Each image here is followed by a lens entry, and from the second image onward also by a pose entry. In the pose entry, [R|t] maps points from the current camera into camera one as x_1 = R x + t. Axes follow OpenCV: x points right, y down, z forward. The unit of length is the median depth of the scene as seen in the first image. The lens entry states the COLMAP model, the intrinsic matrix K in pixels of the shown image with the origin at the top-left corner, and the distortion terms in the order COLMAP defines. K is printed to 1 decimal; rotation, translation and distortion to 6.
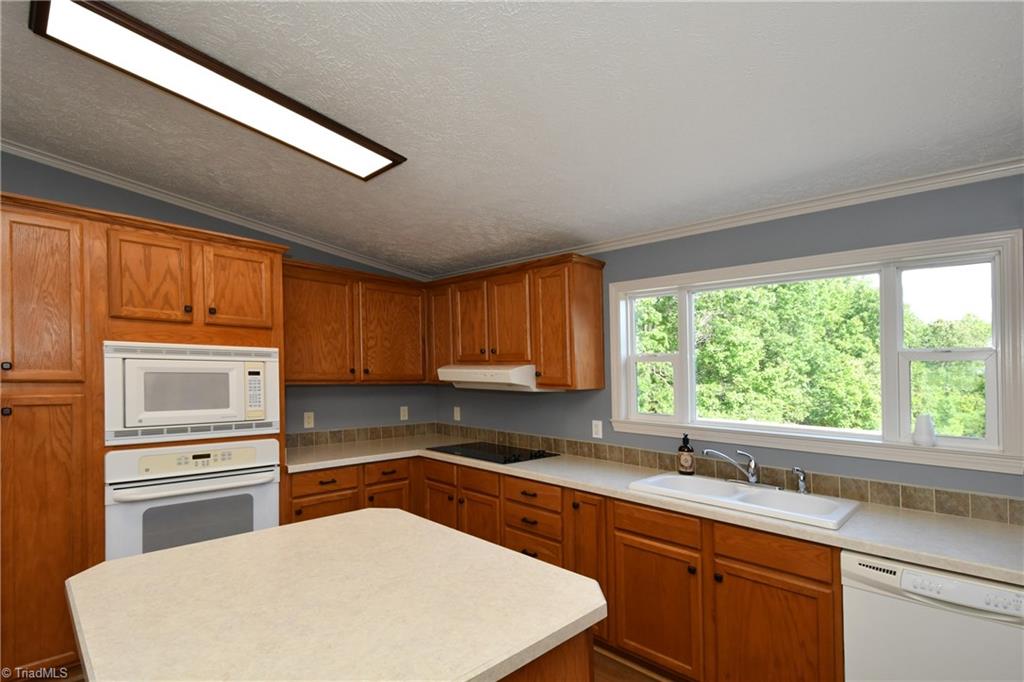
lens RADIAL K [[494.6, 0, 489.9], [0, 494.6, 381.1], [0, 0, 1]] dist [-0.006410, -0.004061]
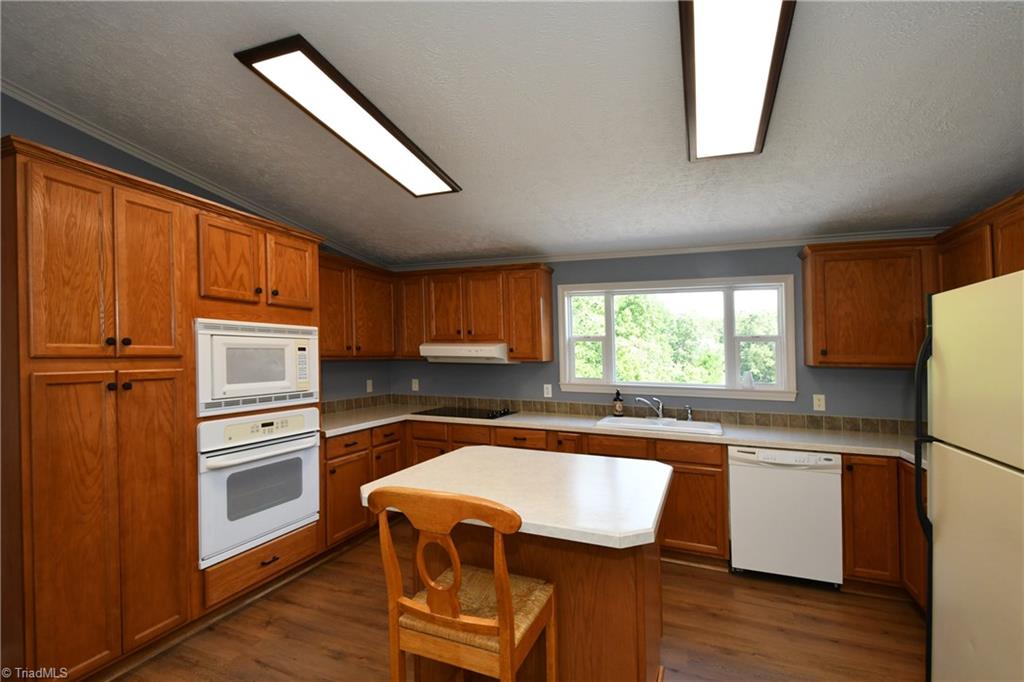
lens RADIAL K [[472.3, 0, 516.2], [0, 472.3, 347.7], [0, 0, 1]] dist [-0.004894, -0.002842]
pose [[0.908659, 0.000887, 0.417538, -0.485436], [0.010052, 0.999661, -0.024000, 0.011095], [-0.417418, 0.026005, 0.908343, -0.177942]]
